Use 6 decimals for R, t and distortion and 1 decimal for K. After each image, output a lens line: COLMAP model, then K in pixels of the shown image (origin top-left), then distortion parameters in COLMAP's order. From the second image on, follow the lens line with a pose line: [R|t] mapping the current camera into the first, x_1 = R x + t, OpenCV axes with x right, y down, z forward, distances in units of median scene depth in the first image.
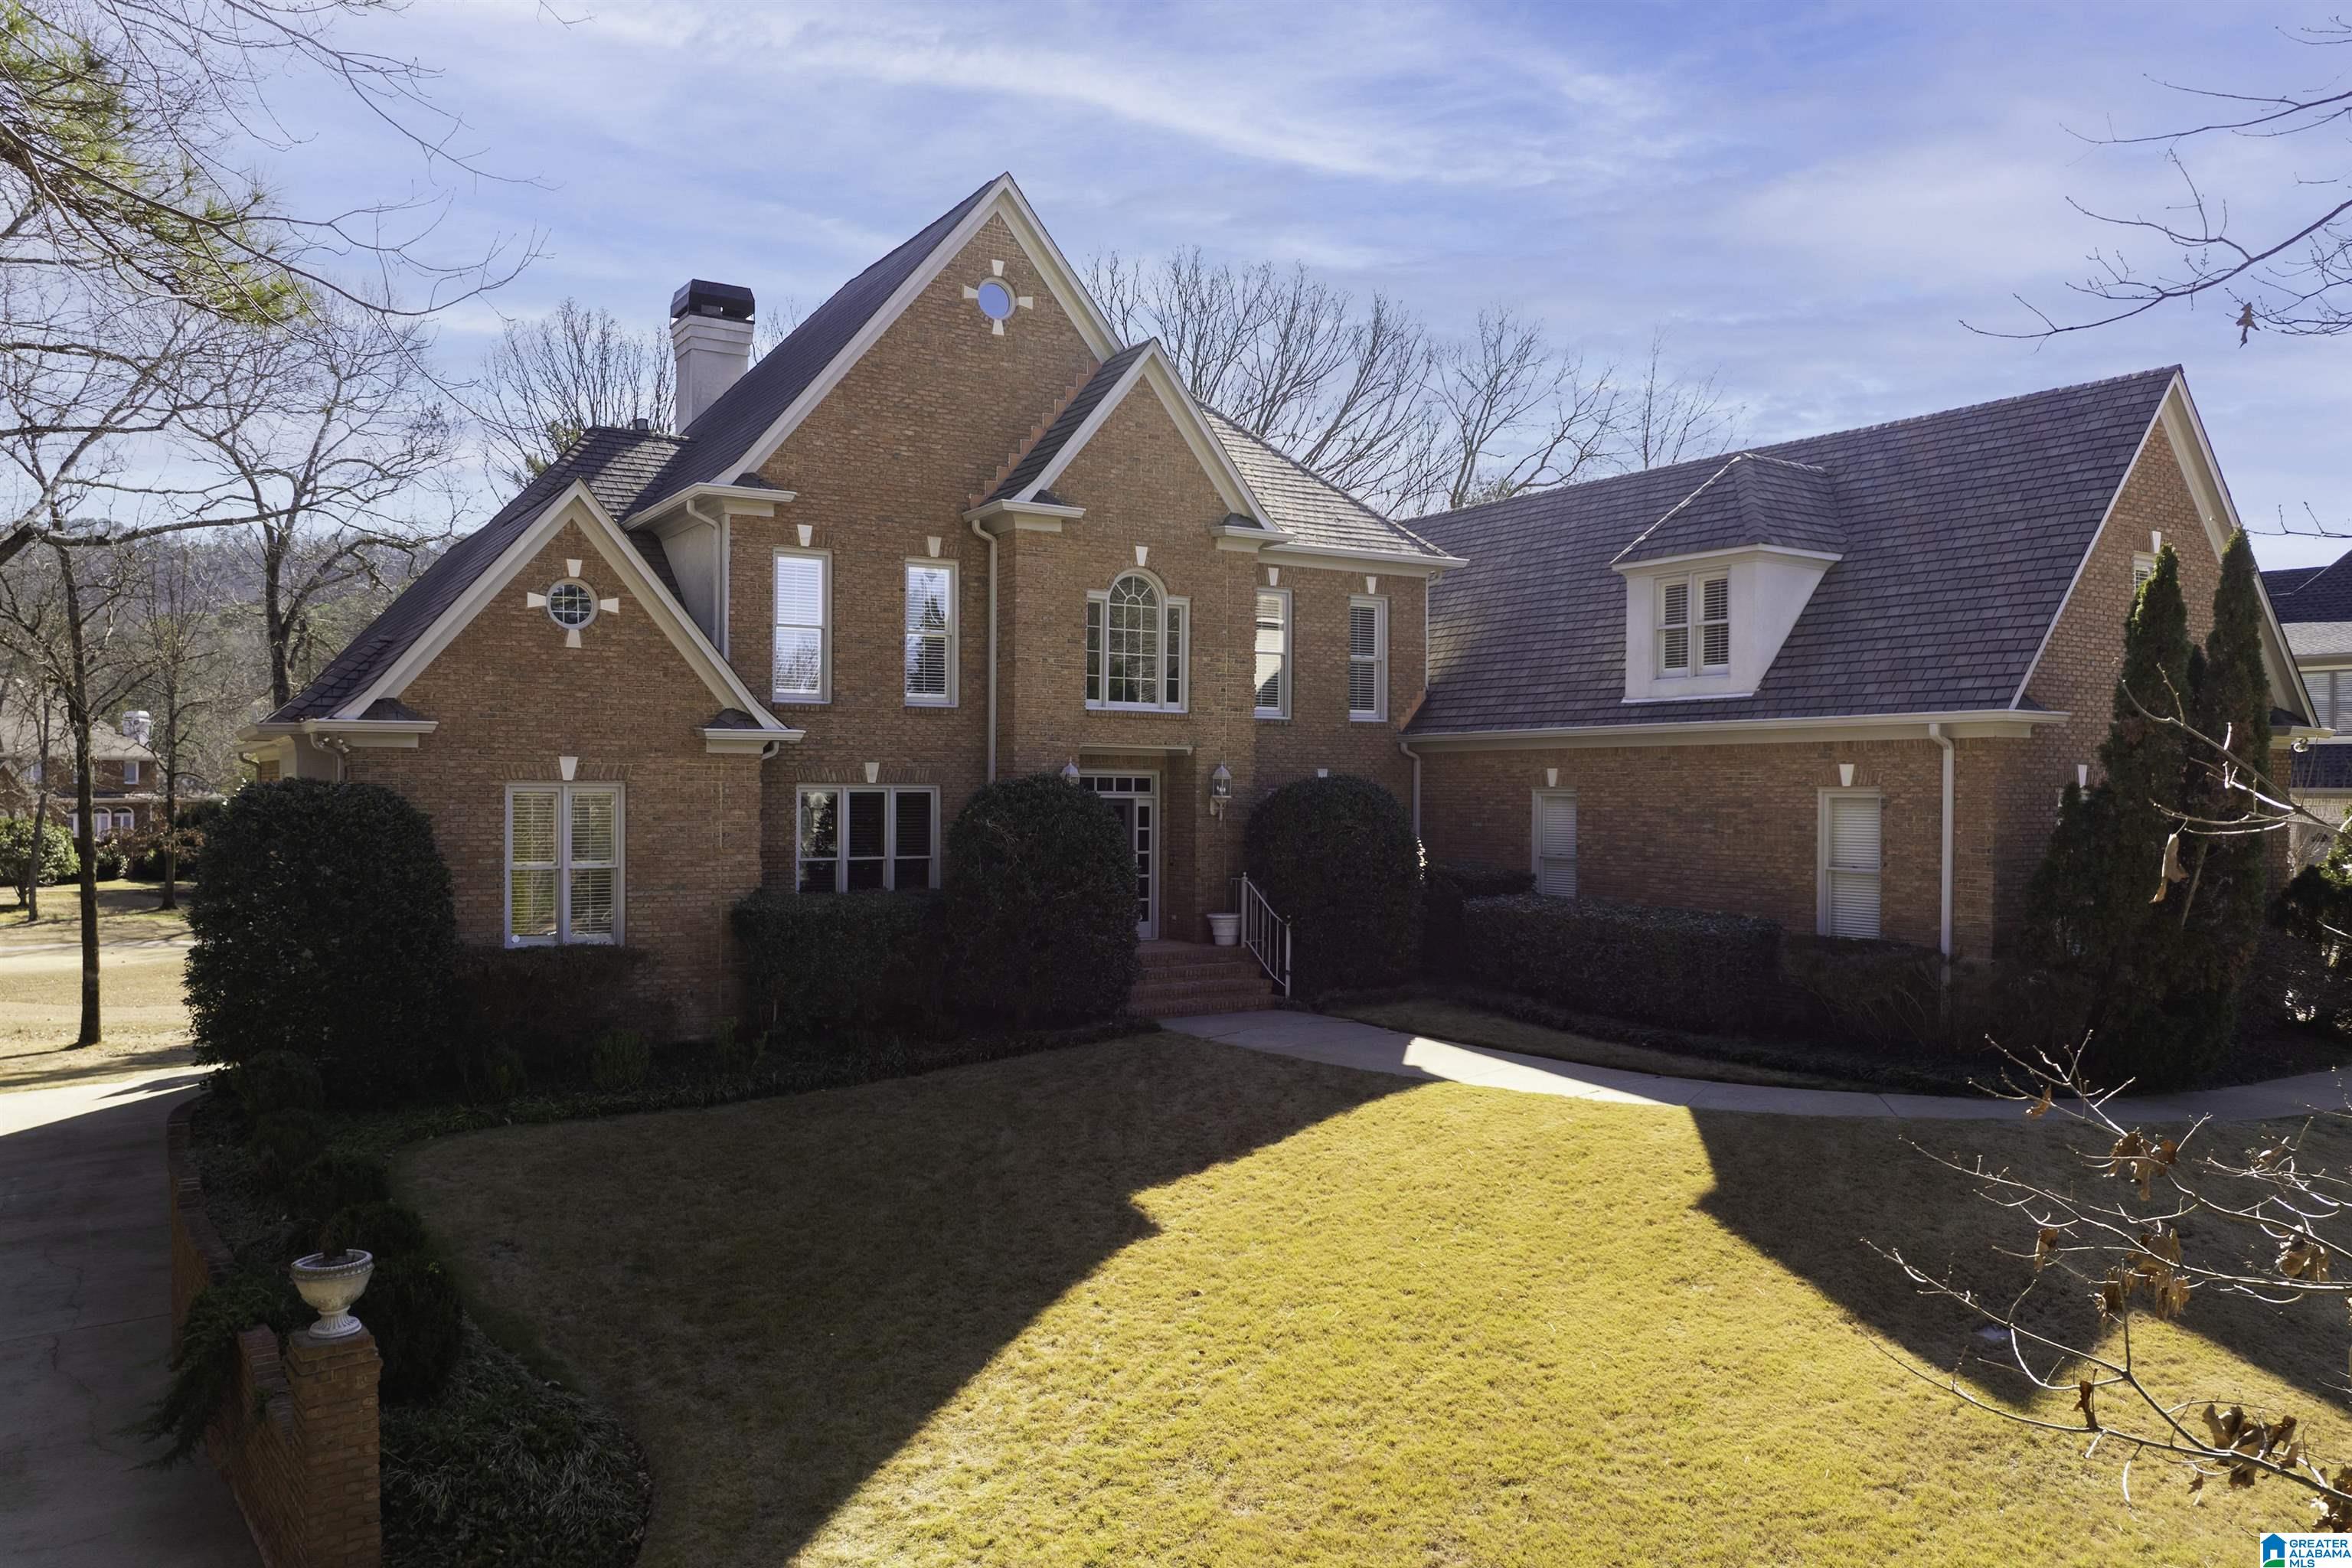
lens RADIAL K [[1671.3, 0, 1176.0], [0, 1671.3, 784.0], [0, 0, 1]] dist [-0.009081, -0.003827]
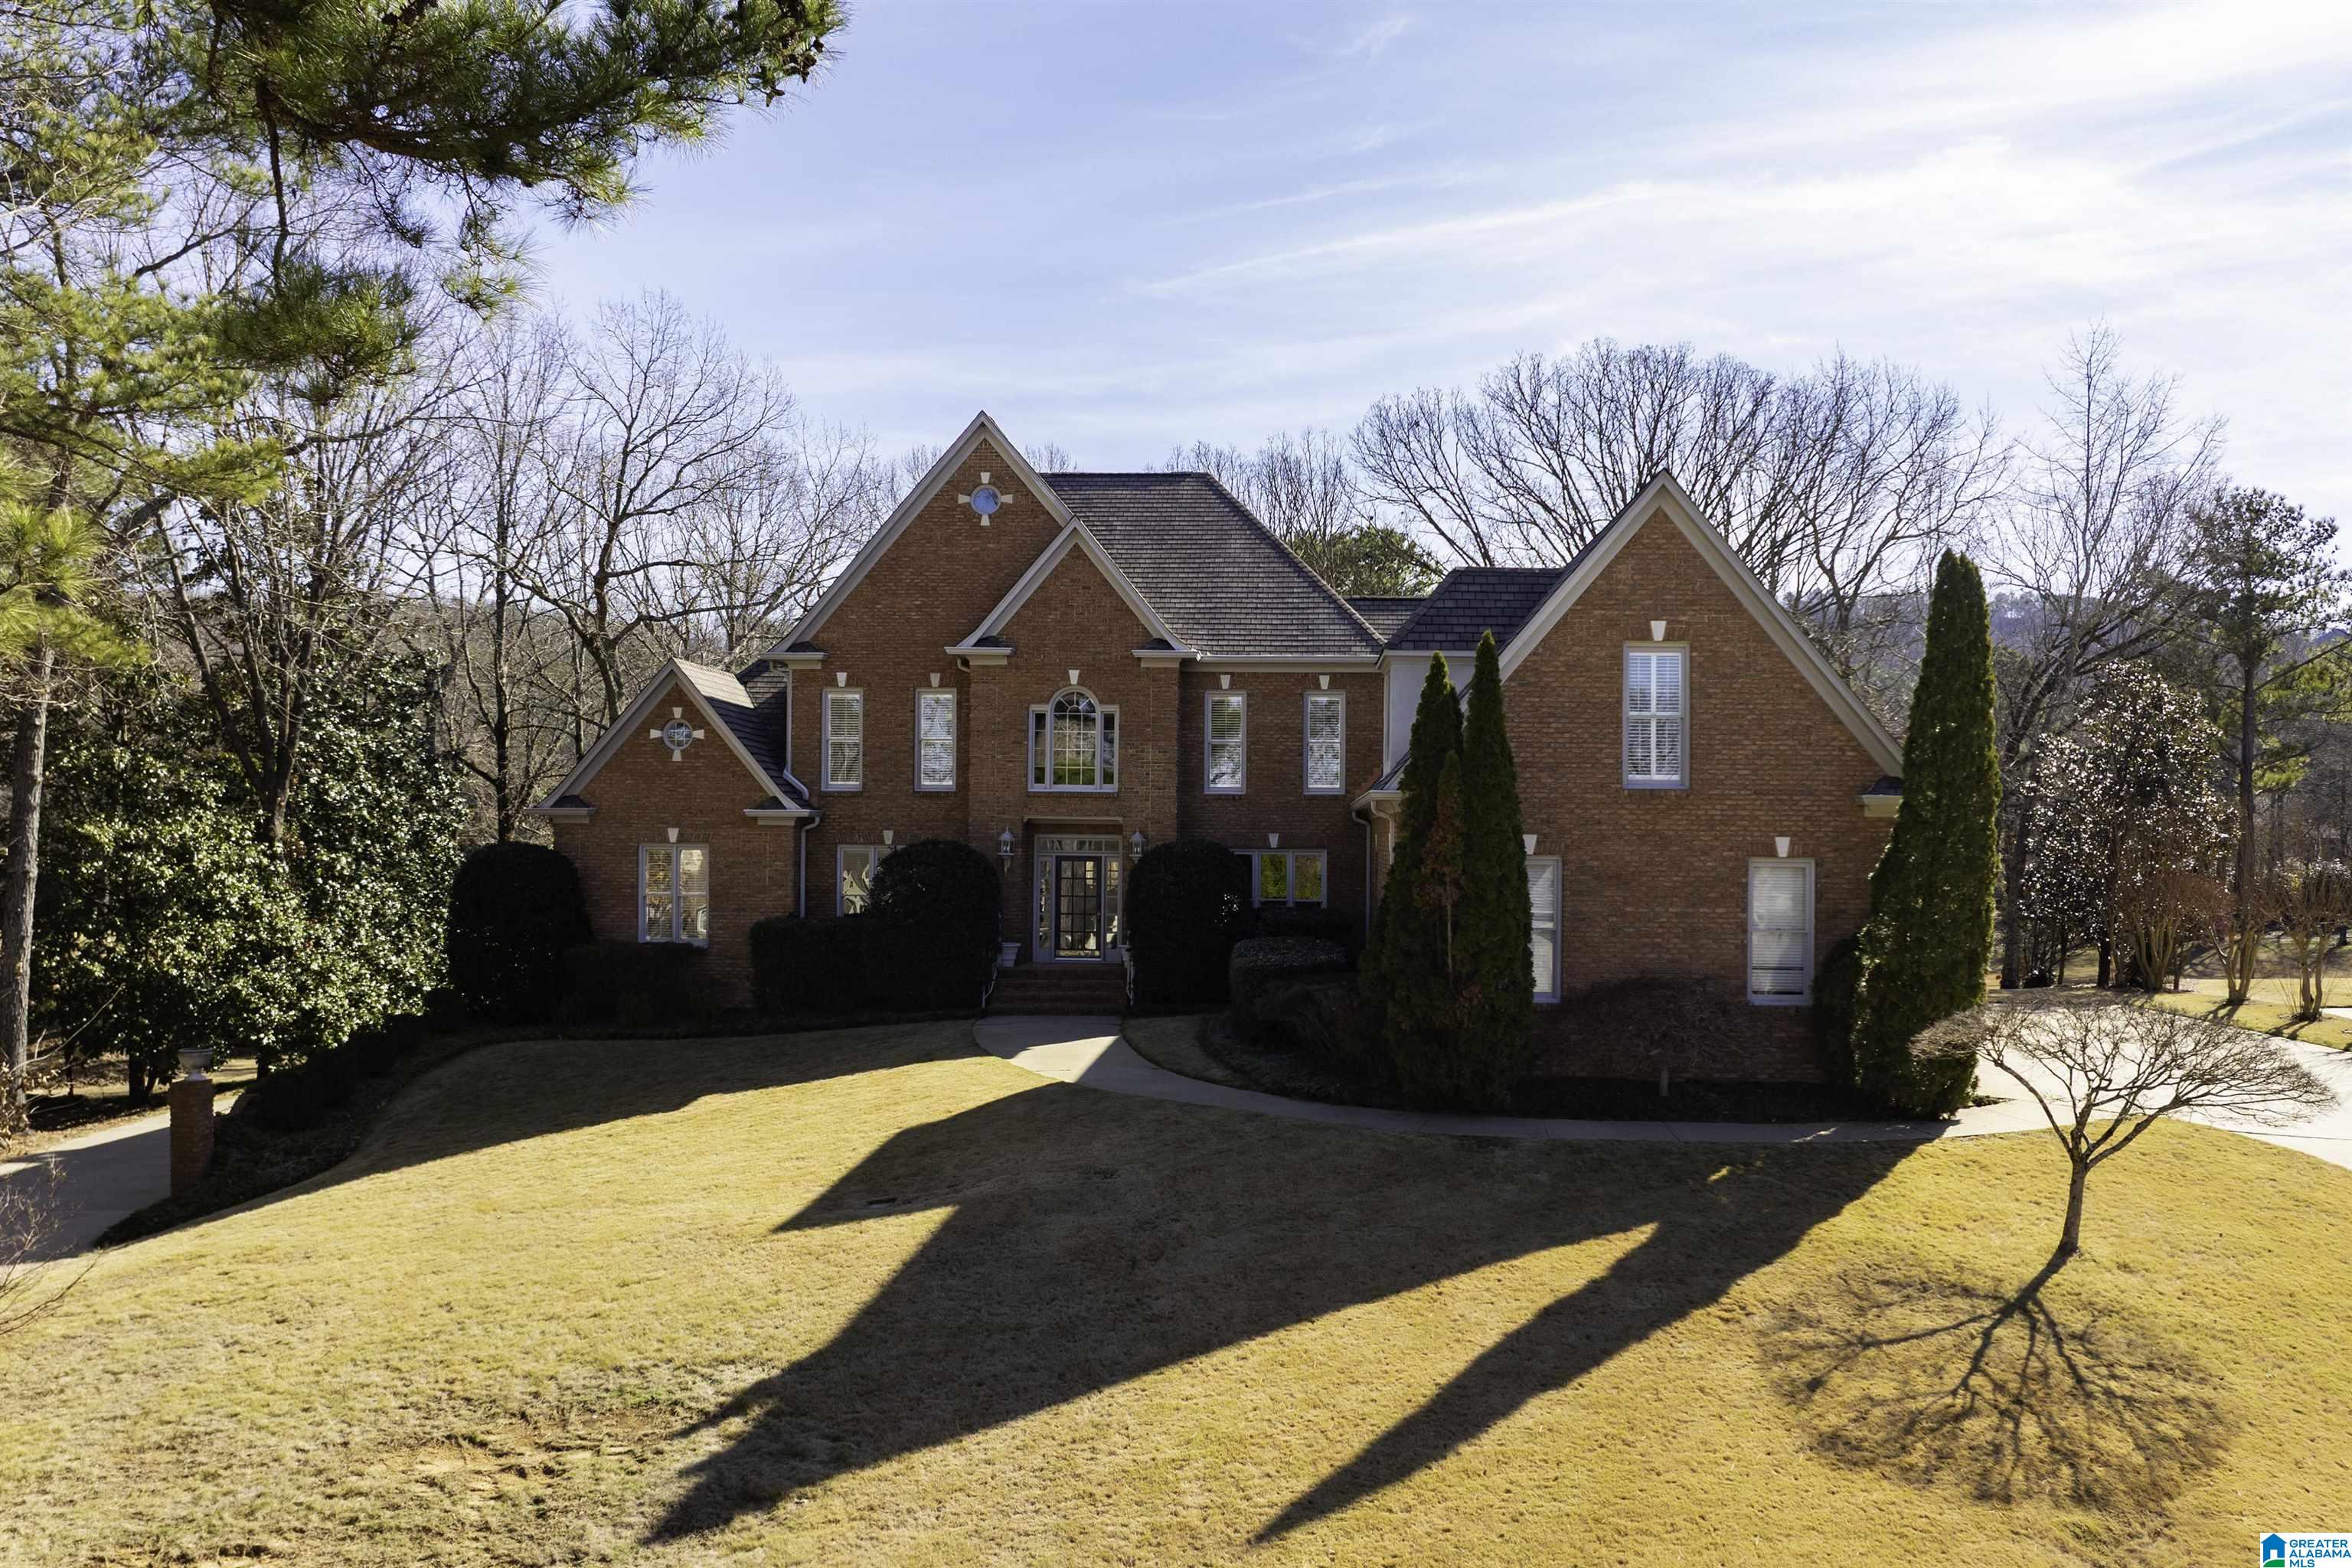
lens RADIAL K [[1750.5, 0, 1273.2], [0, 1750.5, 823.0], [0, 0, 1]] dist [-0.003620, -0.003653]
pose [[0.836747, -0.002169, -0.547585, 0.931132], [-0.002260, 0.999970, -0.007415, -0.008490], [0.547584, 0.007443, 0.836717, -0.100809]]
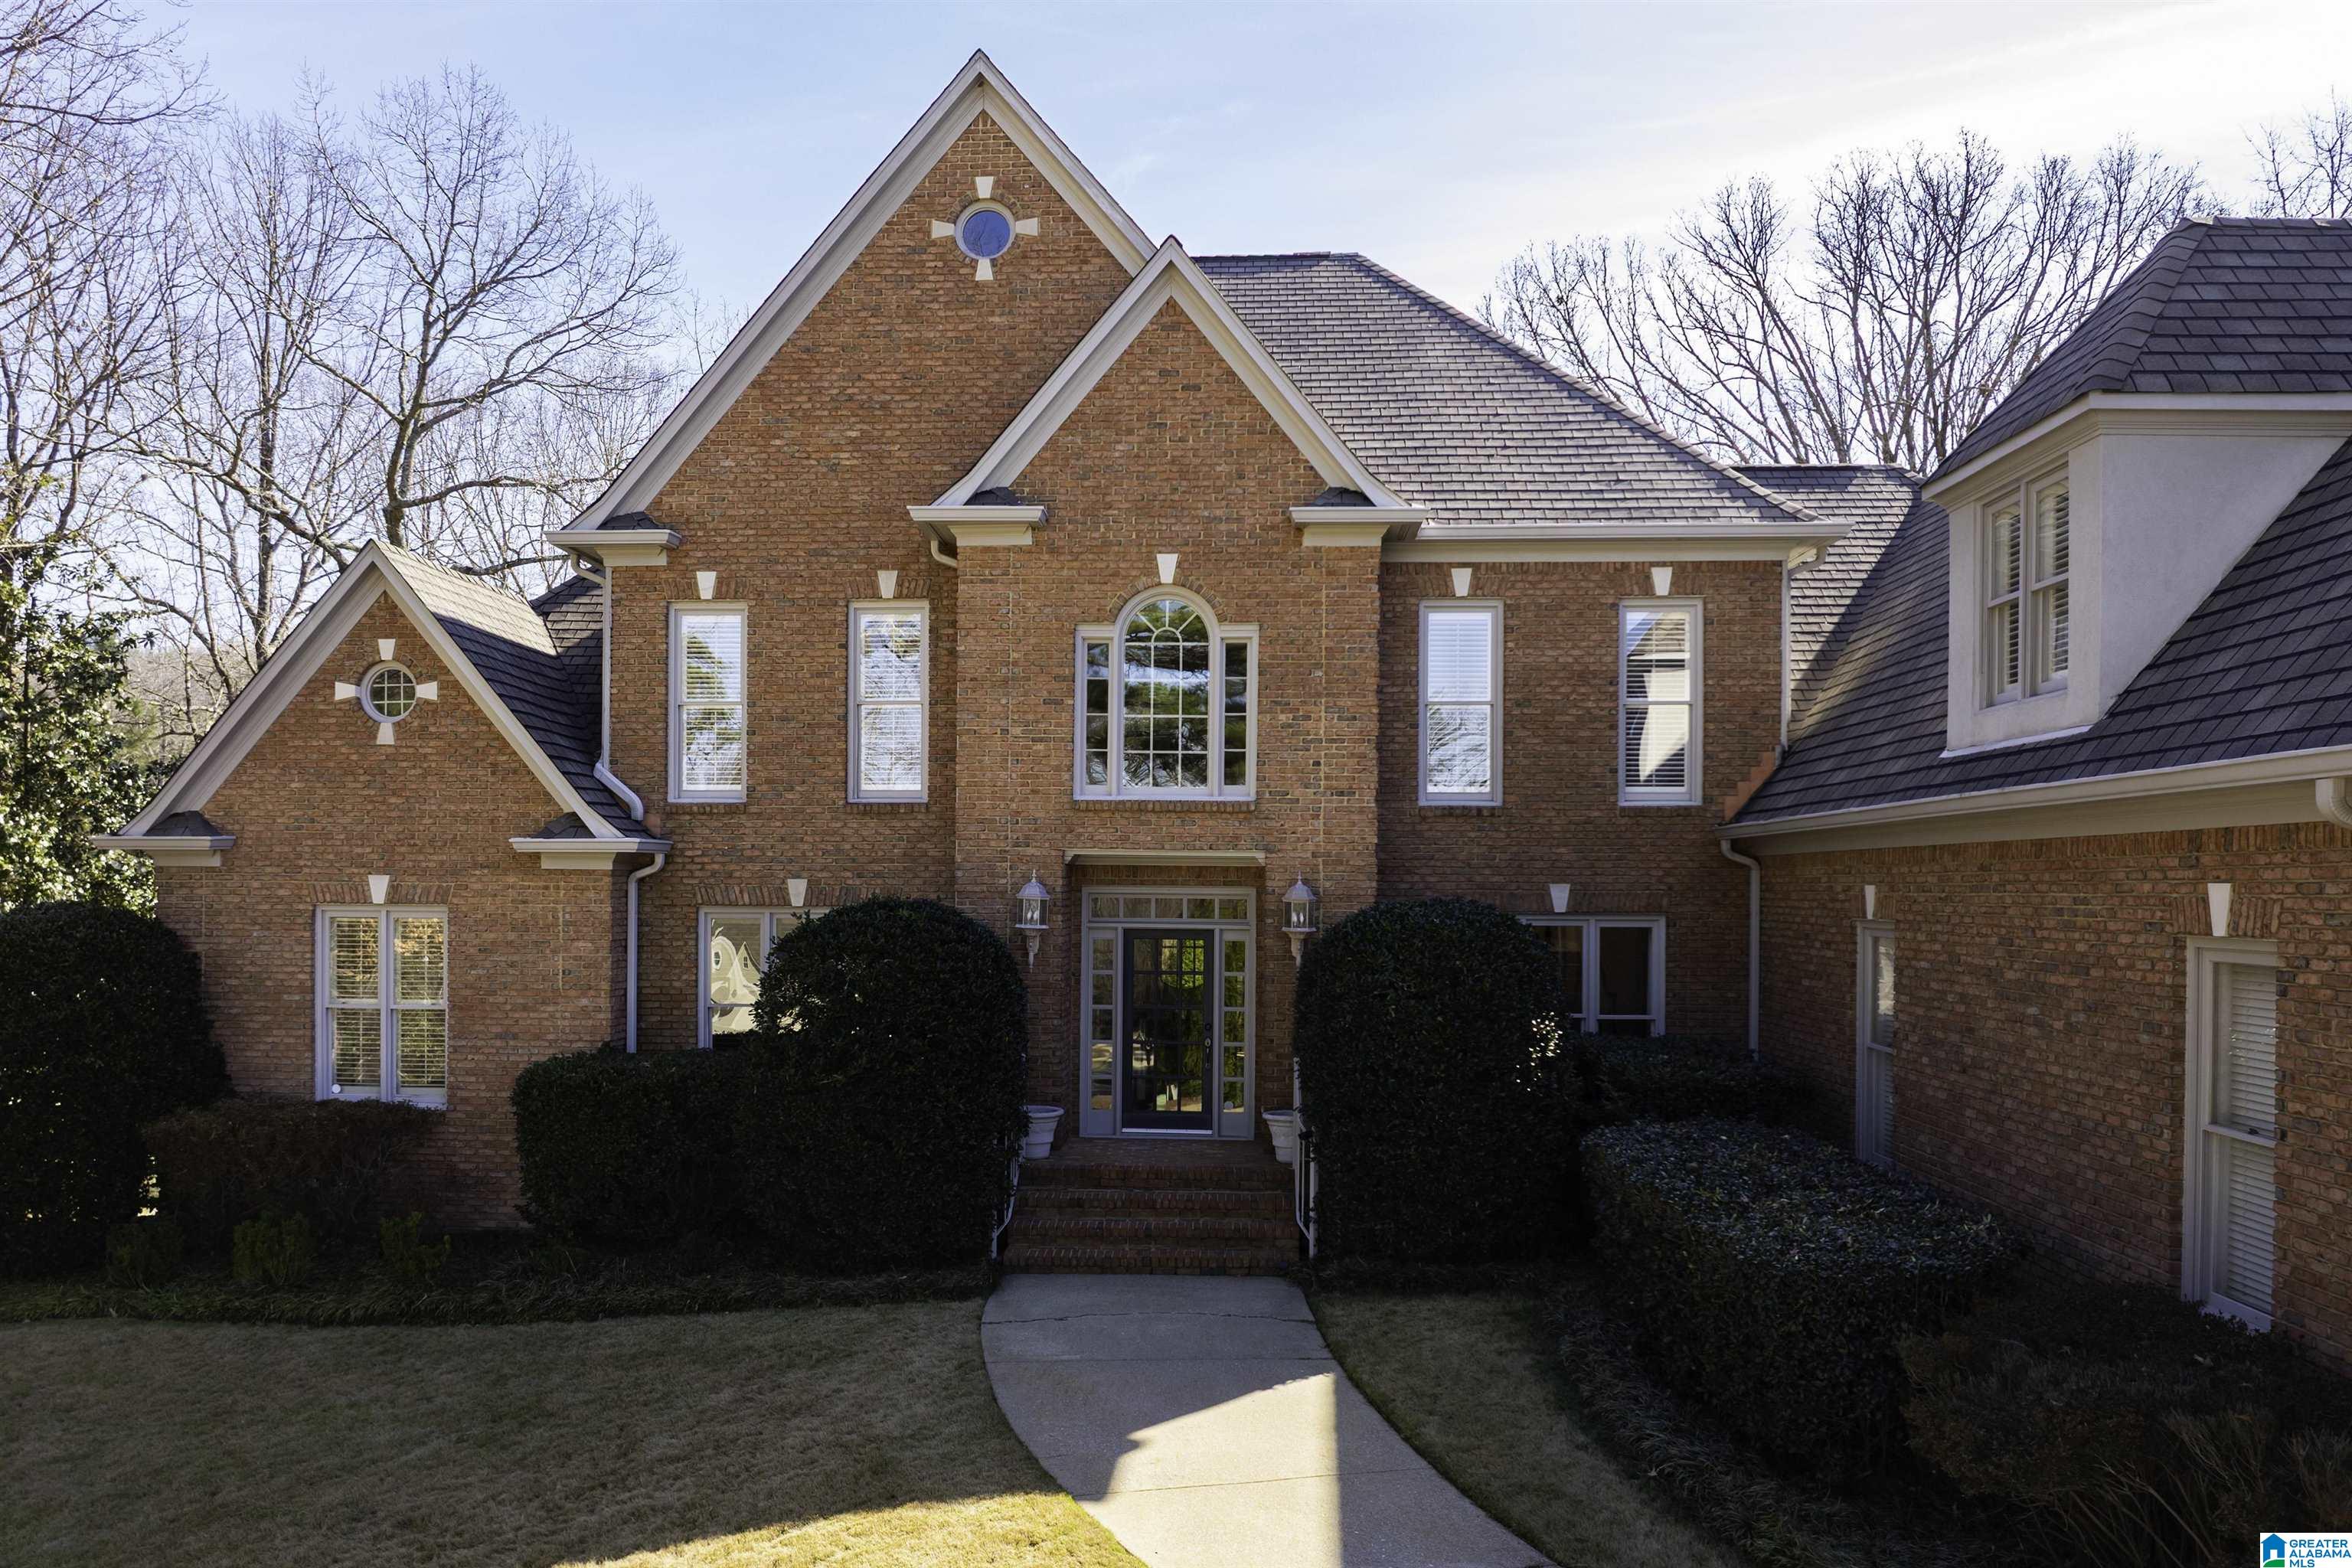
lens RADIAL K [[1730.0, 0, 1141.0], [0, 1730.0, 893.0], [0, 0, 1]] dist [-0.023265, 0.000024]
pose [[0.815085, 0.003183, -0.579332, 0.389140], [-0.000587, 0.999989, 0.004669, -0.010157], [0.579341, -0.003466, 0.815078, 0.449683]]
